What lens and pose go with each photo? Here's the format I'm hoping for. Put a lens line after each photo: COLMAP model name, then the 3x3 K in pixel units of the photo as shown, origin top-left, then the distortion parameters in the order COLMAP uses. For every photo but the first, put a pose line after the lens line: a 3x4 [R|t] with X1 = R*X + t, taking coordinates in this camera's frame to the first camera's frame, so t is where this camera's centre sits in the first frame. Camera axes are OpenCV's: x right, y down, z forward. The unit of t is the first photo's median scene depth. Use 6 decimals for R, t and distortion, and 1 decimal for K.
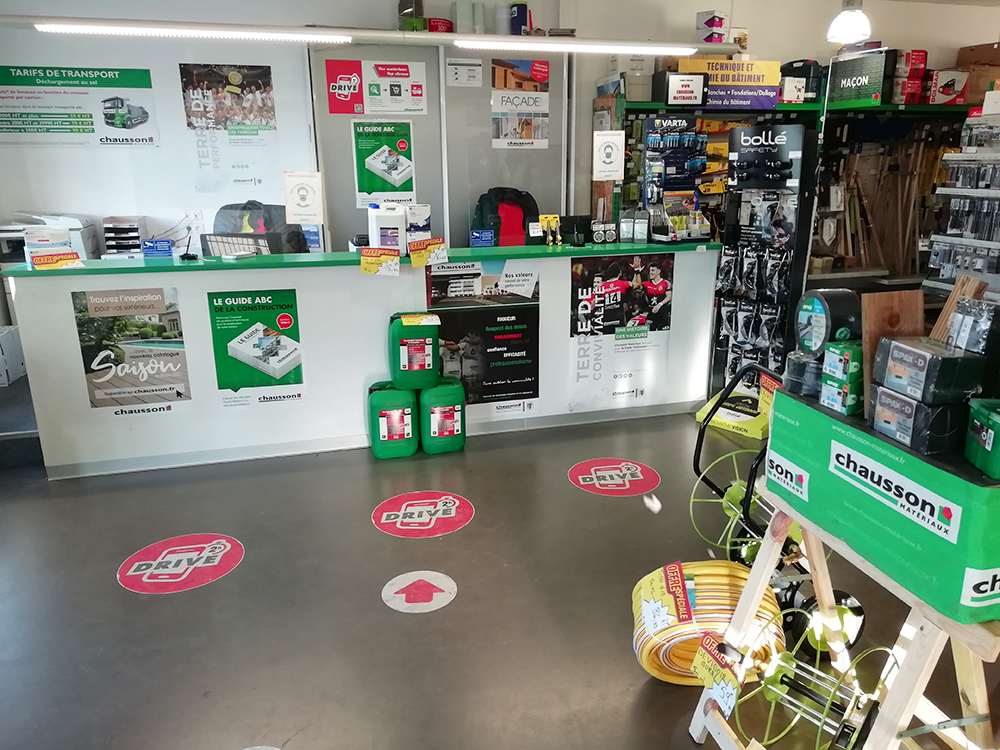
lens RADIAL K [[740.9, 0, 512.4], [0, 740.9, 374.7], [0, 0, 1]] dist [0.059754, -0.066212]
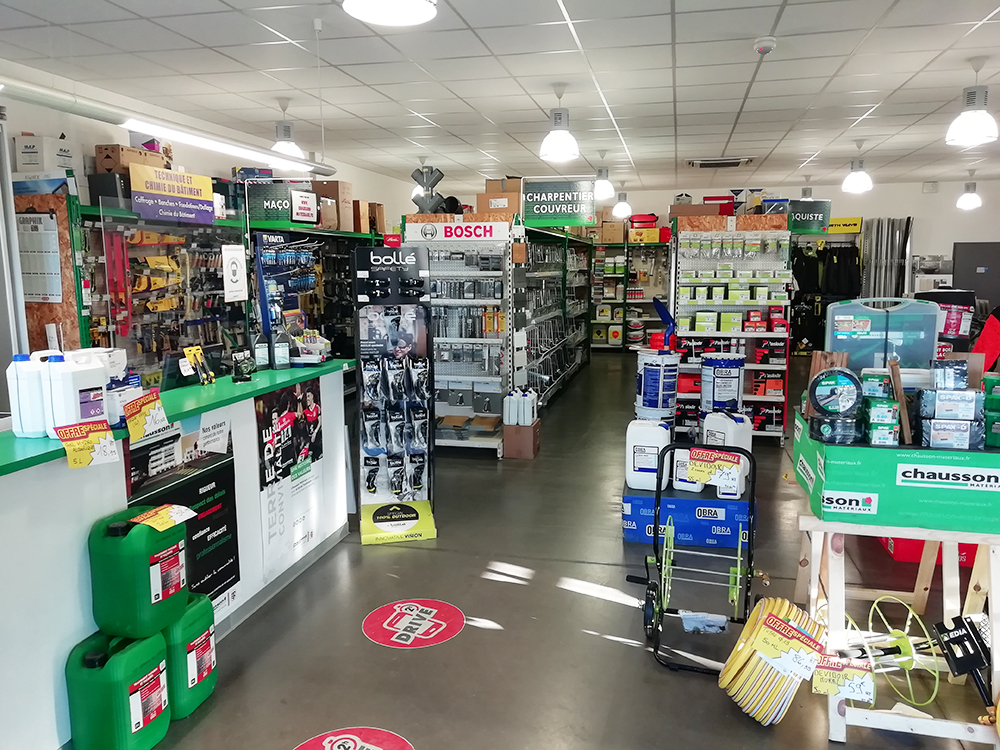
lens RADIAL K [[740.9, 0, 512.4], [0, 740.9, 374.7], [0, 0, 1]] dist [0.059754, -0.066212]
pose [[0.475374, -0.124656, 0.870908, -0.484233], [0.244390, 0.969662, 0.005394, -0.111942], [-0.845158, 0.210277, 0.491417, 0.348225]]
